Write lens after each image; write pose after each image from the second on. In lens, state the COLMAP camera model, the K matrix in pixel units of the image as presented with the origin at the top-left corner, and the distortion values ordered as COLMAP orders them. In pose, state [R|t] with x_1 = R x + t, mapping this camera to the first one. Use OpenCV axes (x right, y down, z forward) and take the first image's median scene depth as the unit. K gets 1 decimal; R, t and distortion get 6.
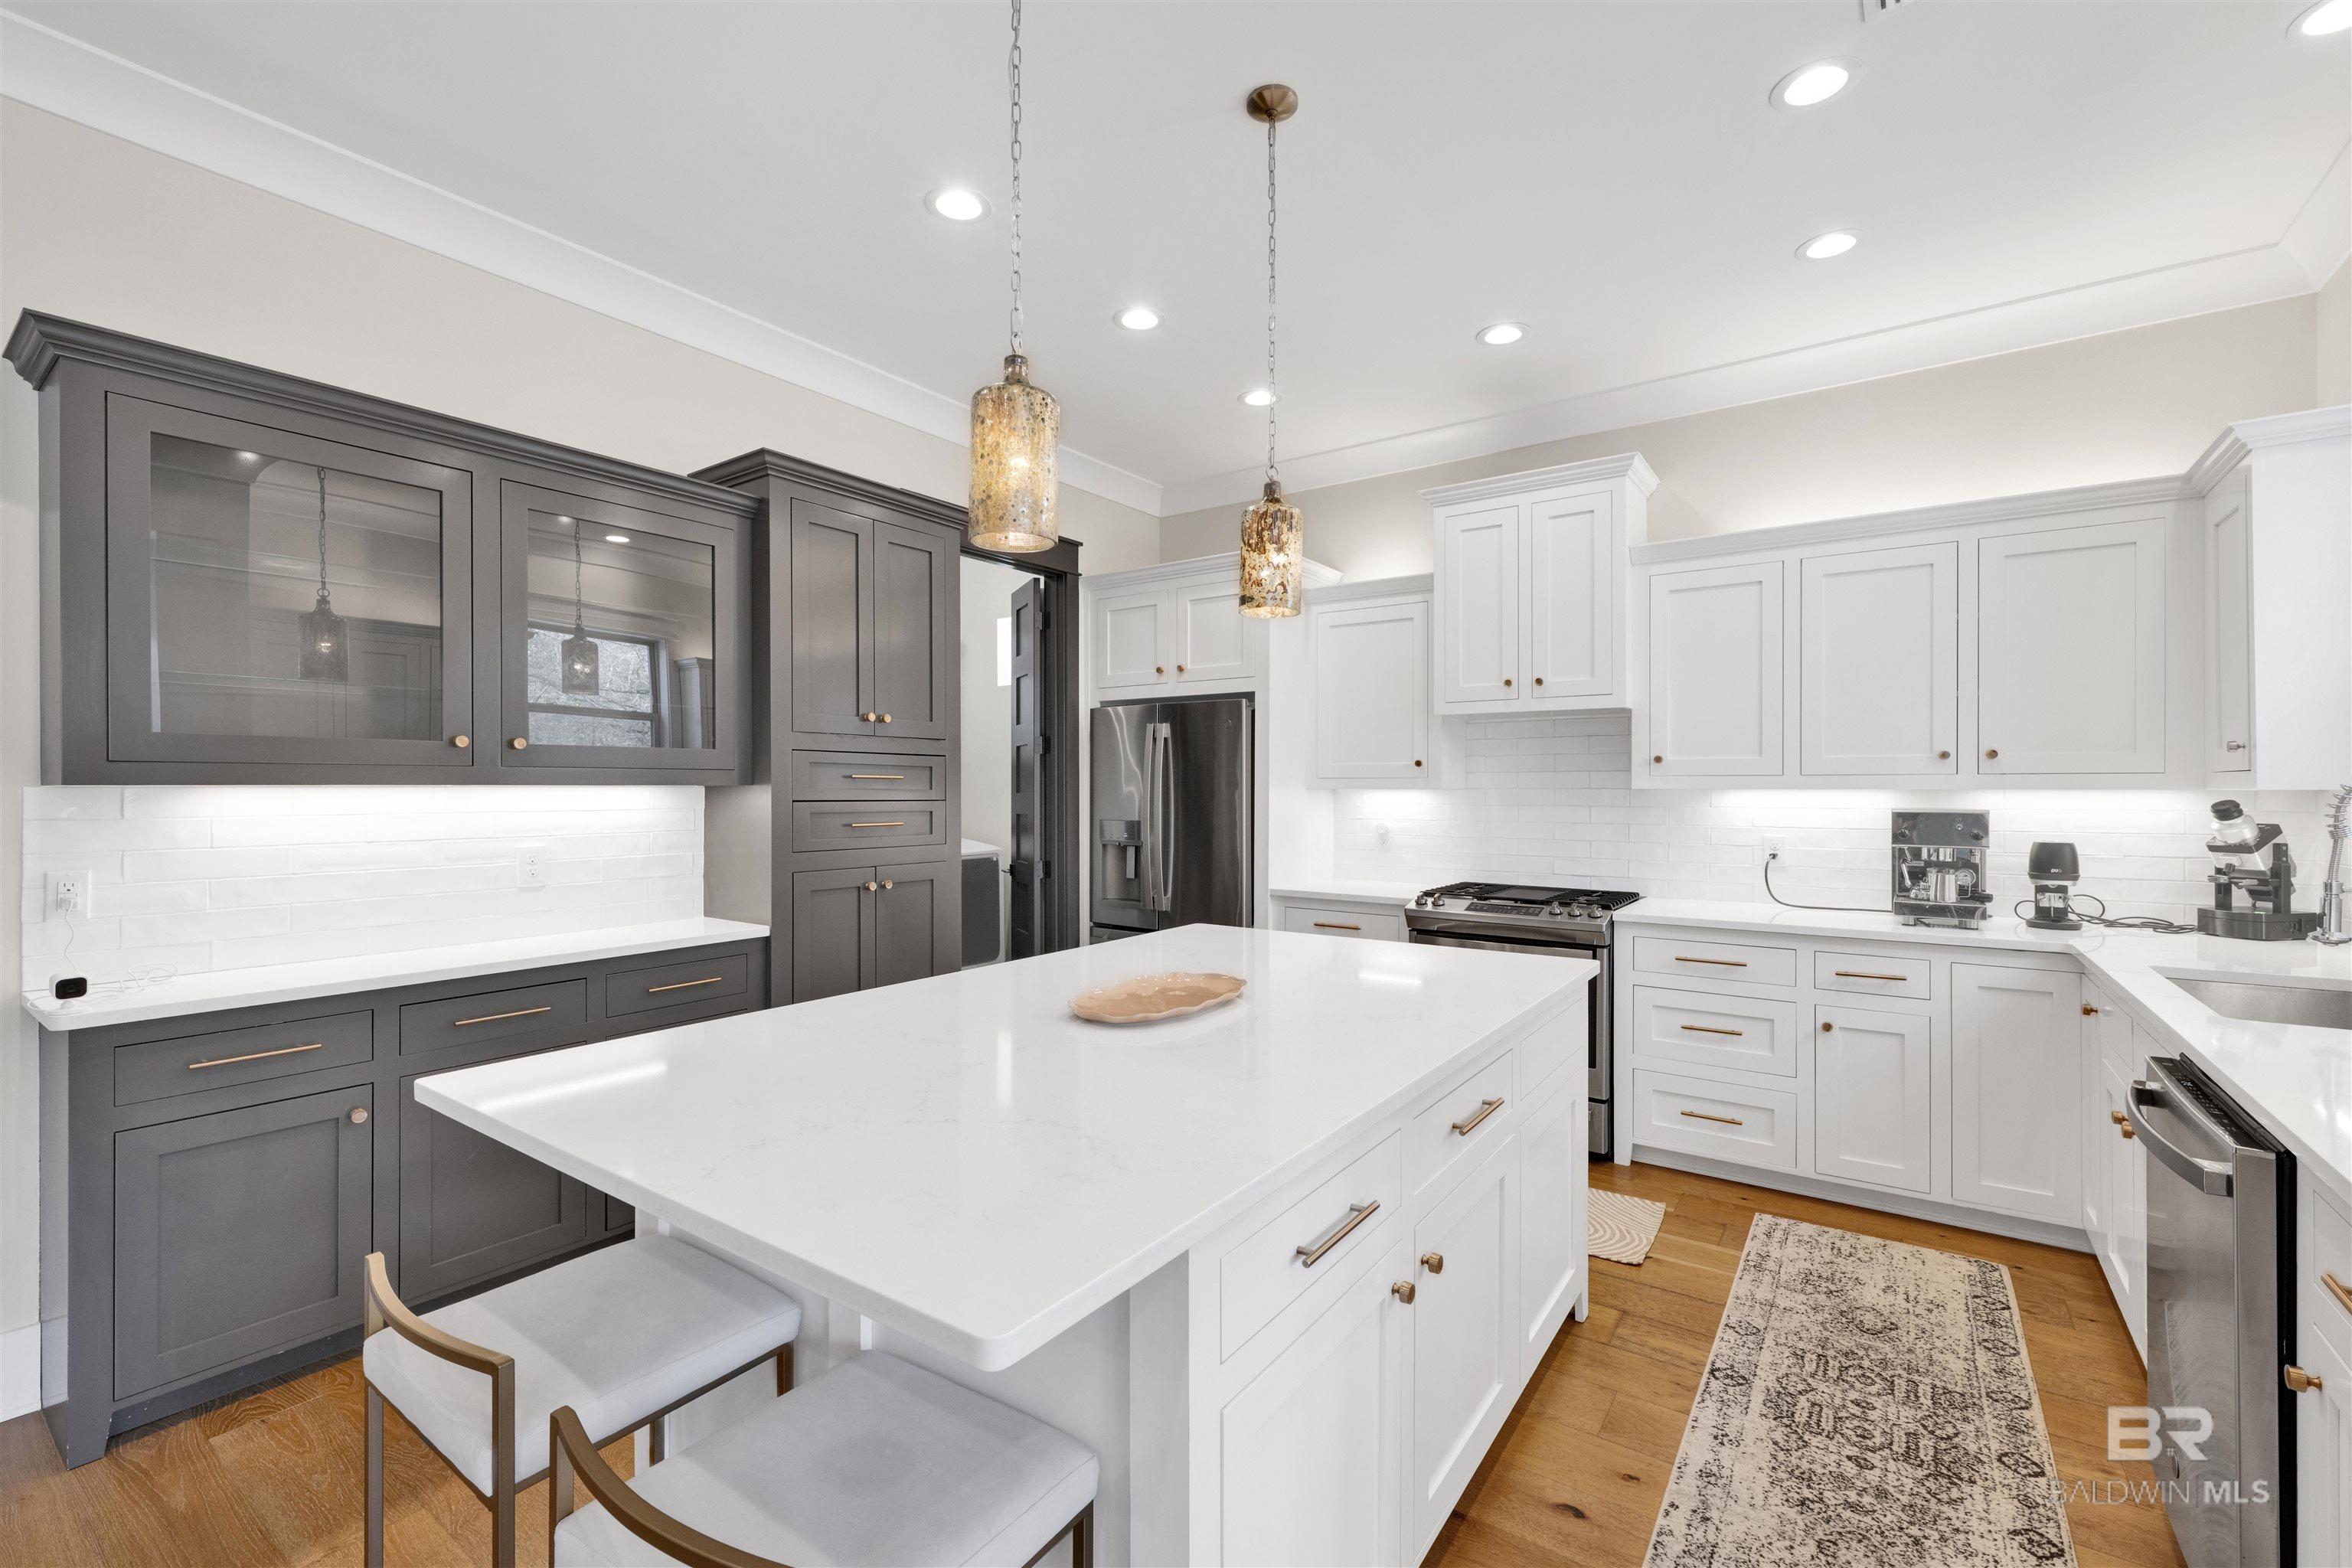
lens RADIAL K [[1019.4, 0, 1154.3], [0, 1019.4, 786.0], [0, 0, 1]] dist [0.000310, -0.000358]
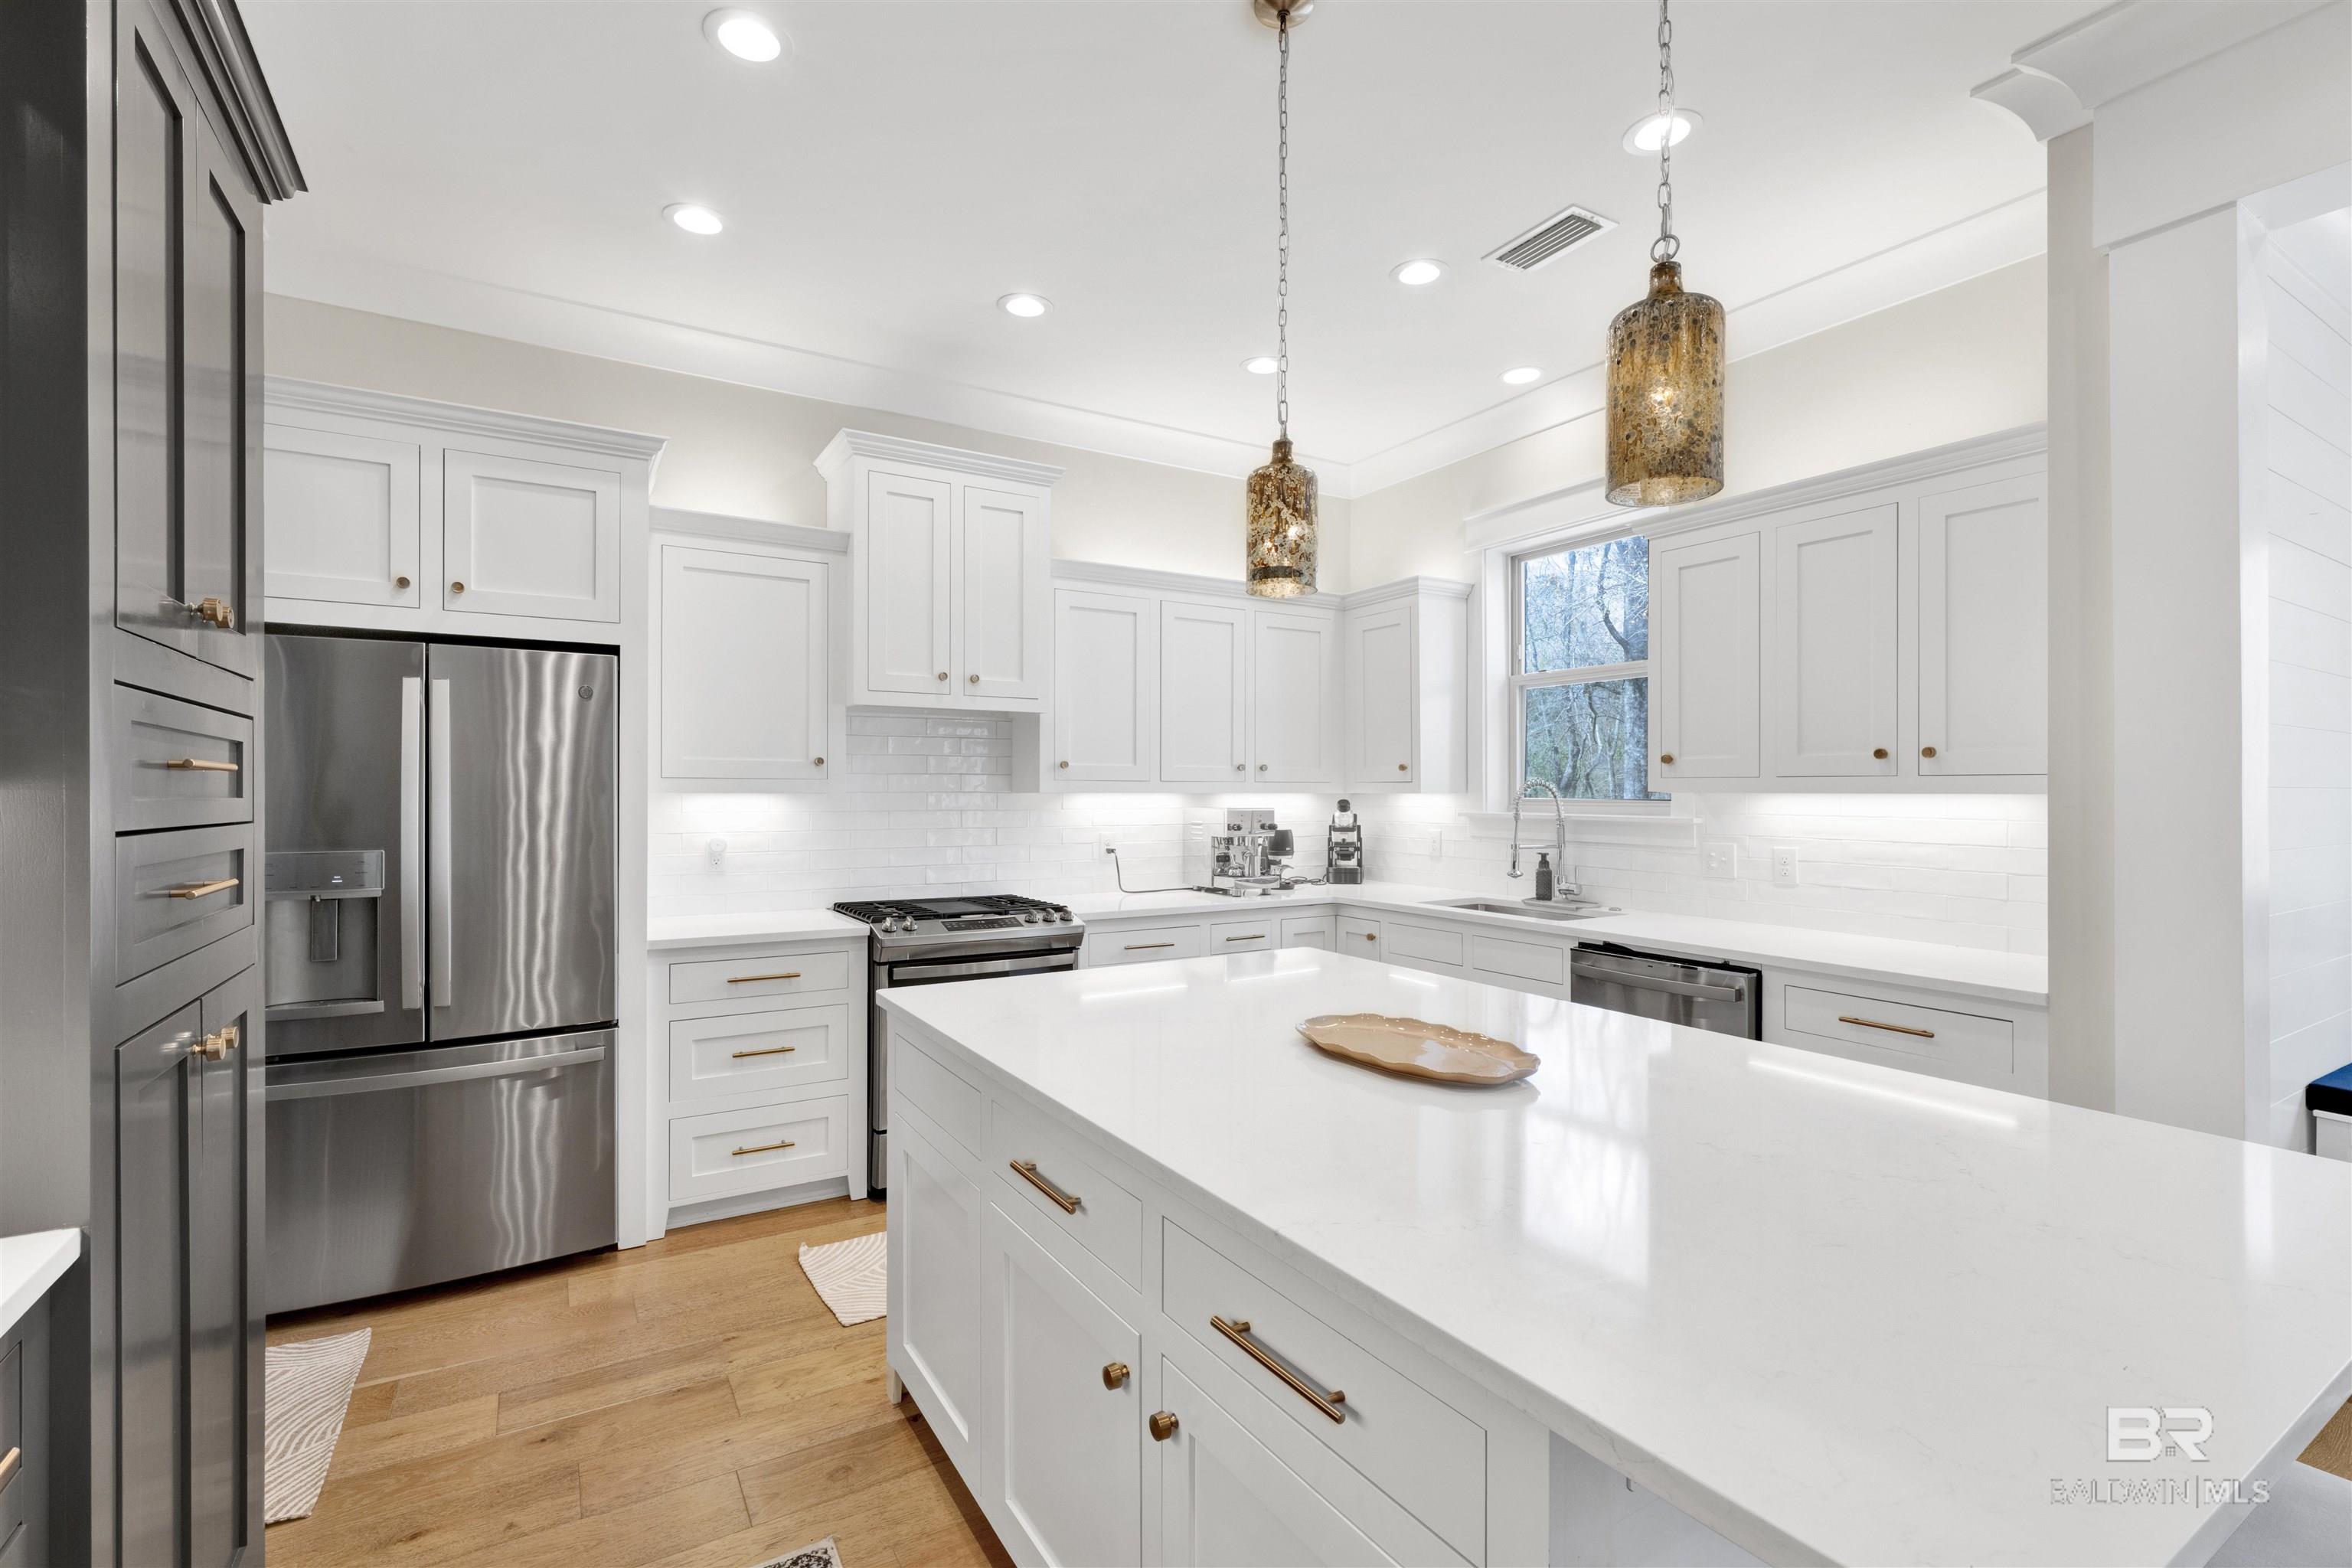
lens RADIAL K [[1019.4, 0, 1169.1], [0, 1019.4, 790.3], [0, 0, 1]] dist [0.000310, -0.000358]
pose [[0.374758, 0.001529, 0.927121, -0.542543], [-0.003699, 0.999993, -0.000154, -0.000298], [-0.927115, -0.003372, 0.374762, 0.616926]]
